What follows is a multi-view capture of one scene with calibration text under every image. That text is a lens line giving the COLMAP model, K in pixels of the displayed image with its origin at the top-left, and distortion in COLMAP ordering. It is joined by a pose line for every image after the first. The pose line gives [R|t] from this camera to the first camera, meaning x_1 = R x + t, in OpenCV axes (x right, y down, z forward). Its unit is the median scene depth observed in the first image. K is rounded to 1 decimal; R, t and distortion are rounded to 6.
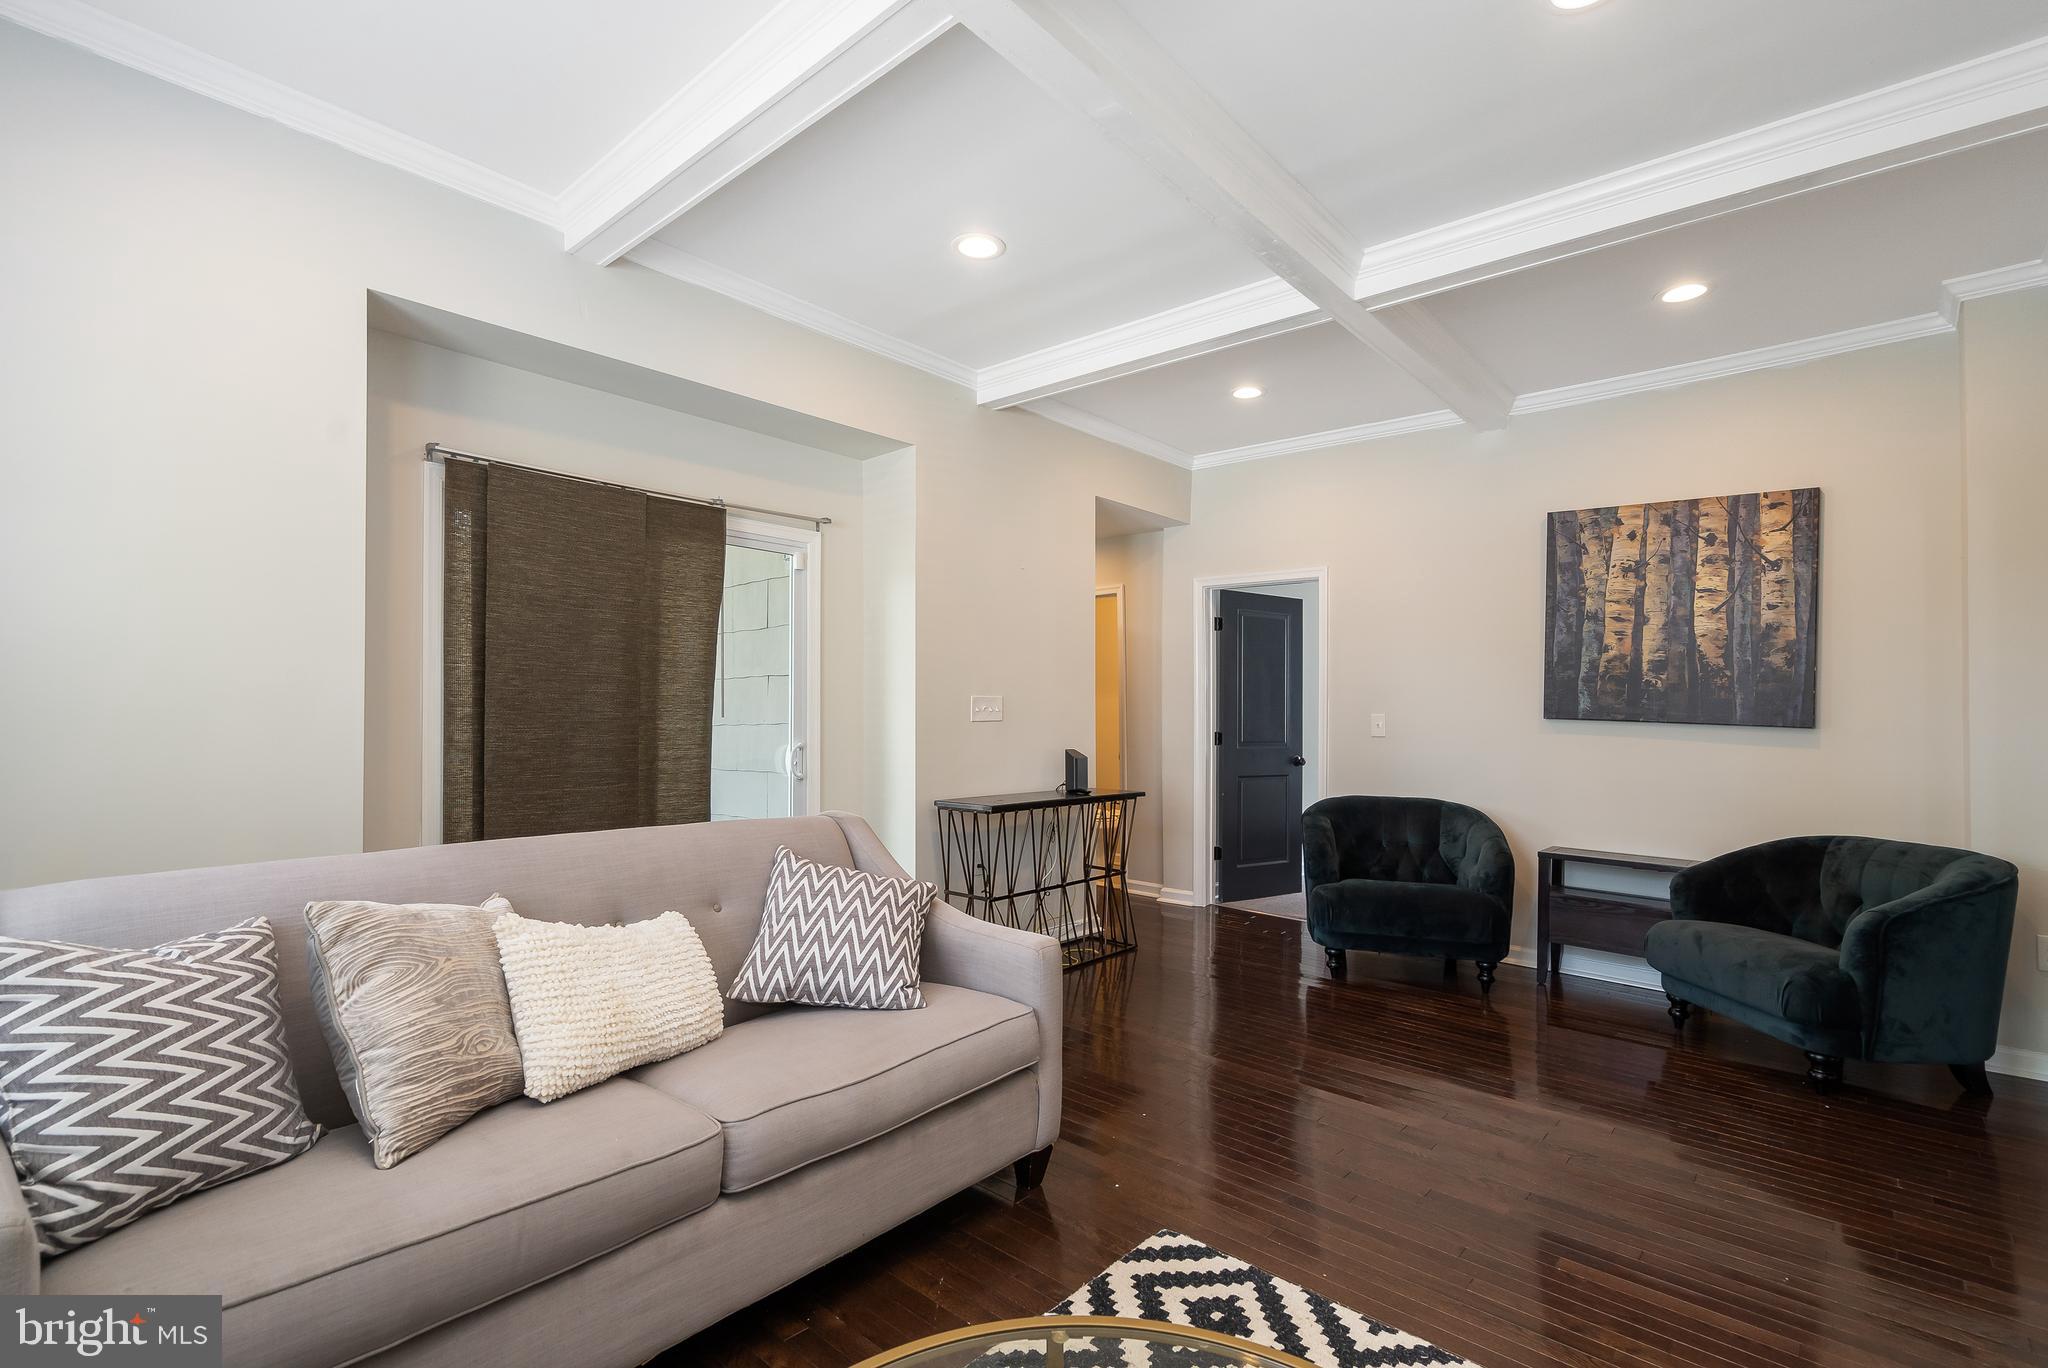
lens RADIAL K [[941.7, 0, 1018.0], [0, 941.7, 693.2], [0, 0, 1]] dist [-0.002505, -0.001055]
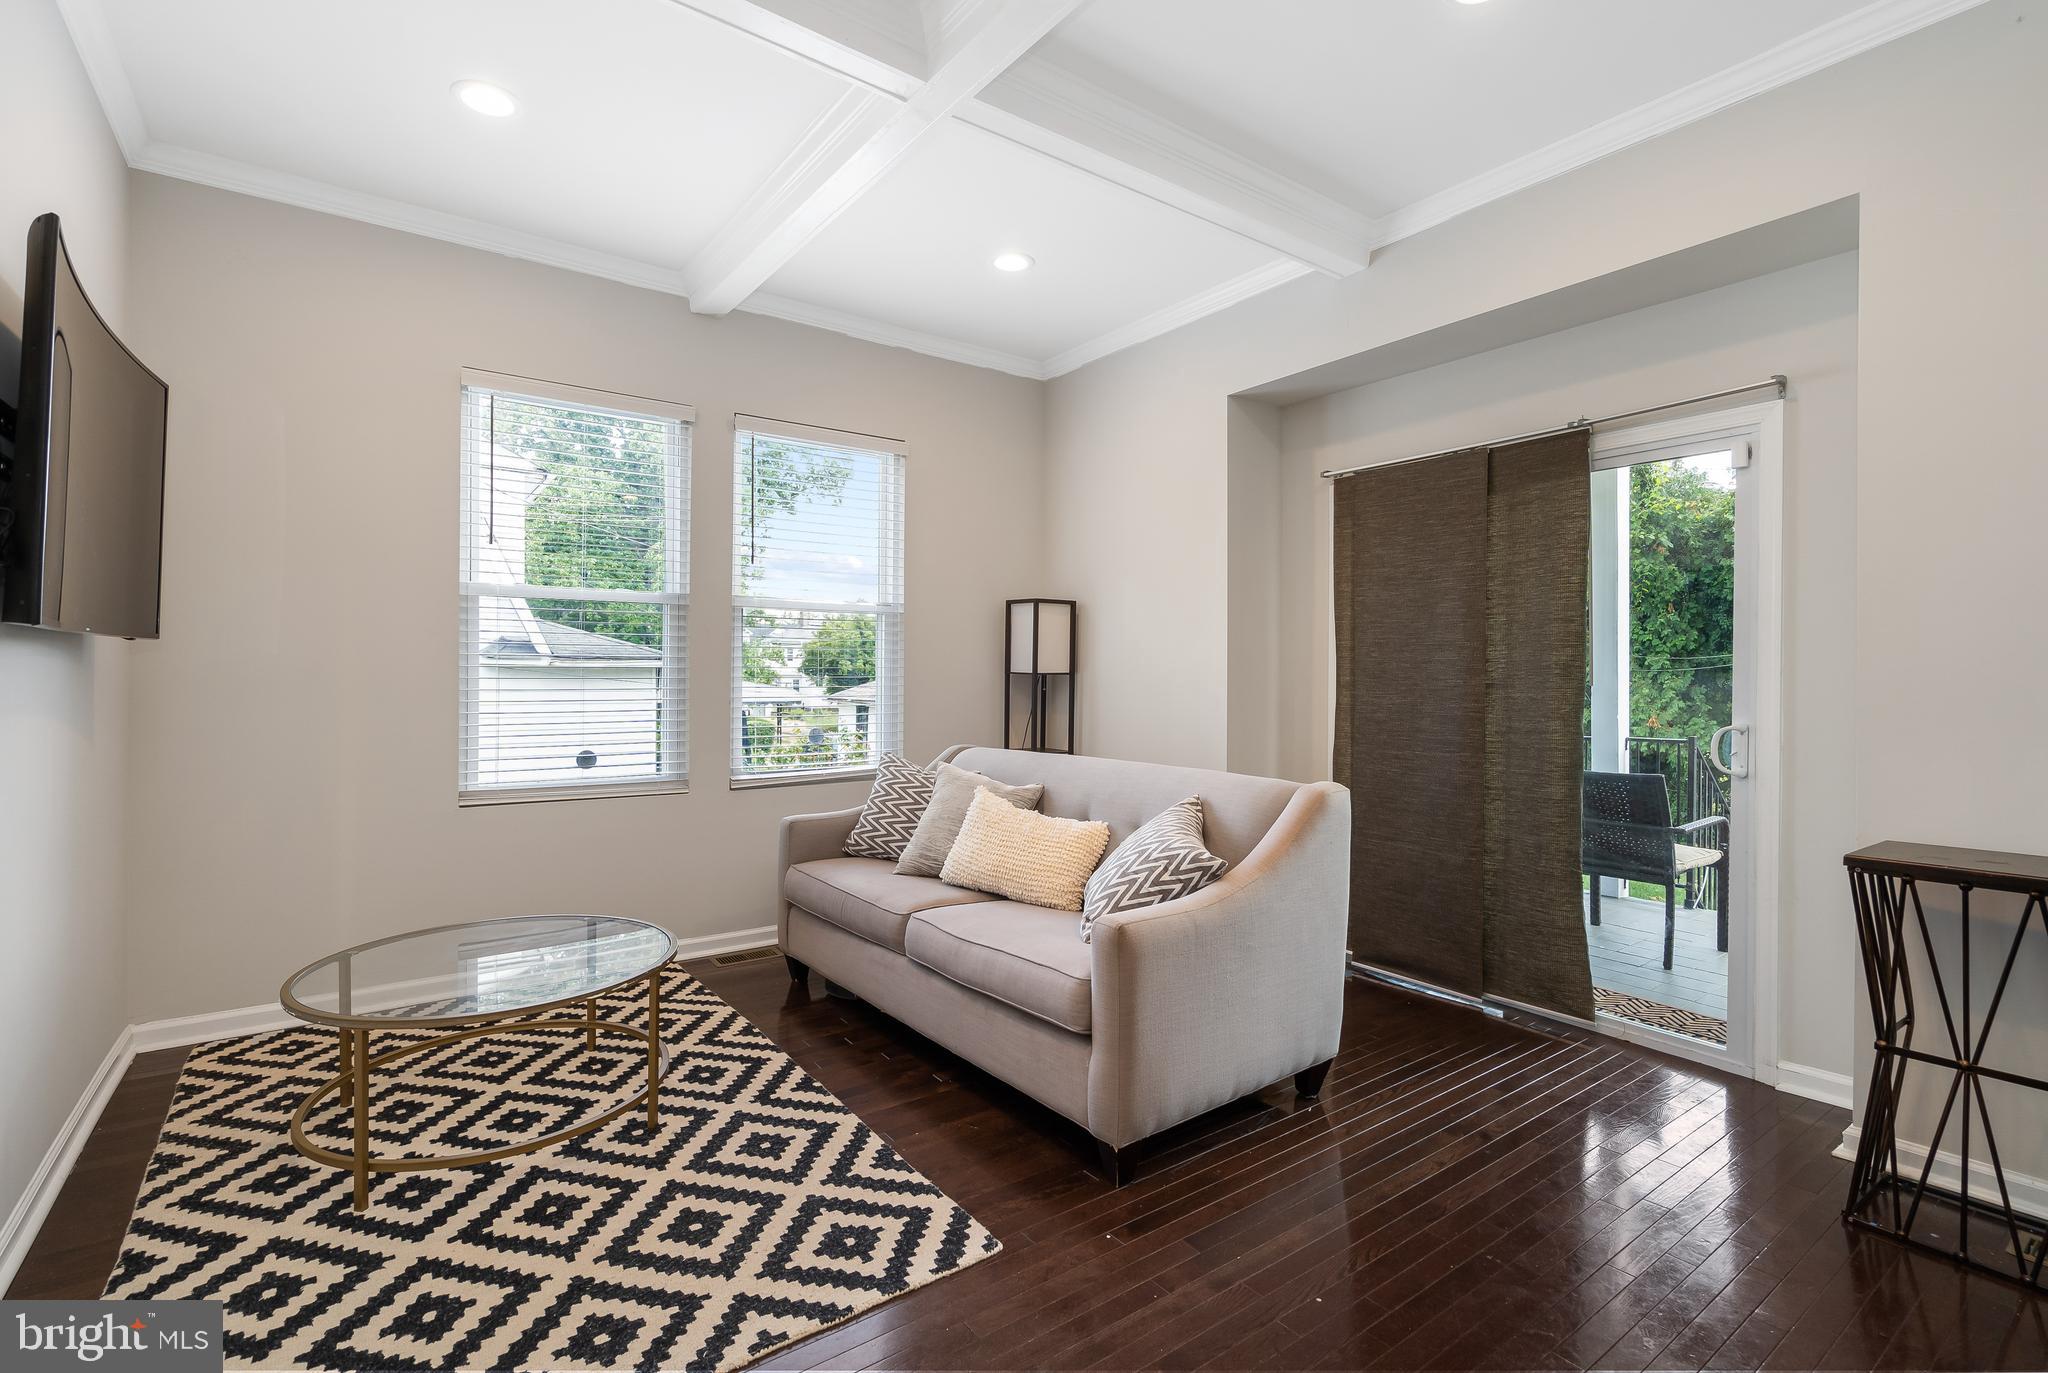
lens RADIAL K [[941.7, 0, 1018.6], [0, 941.7, 684.8], [0, 0, 1]] dist [-0.002505, -0.001055]
pose [[-0.211046, -0.007383, -0.977448, 0.707501], [0.013222, 0.999858, -0.010407, 0.032747], [0.977387, -0.015120, -0.210918, 0.833609]]
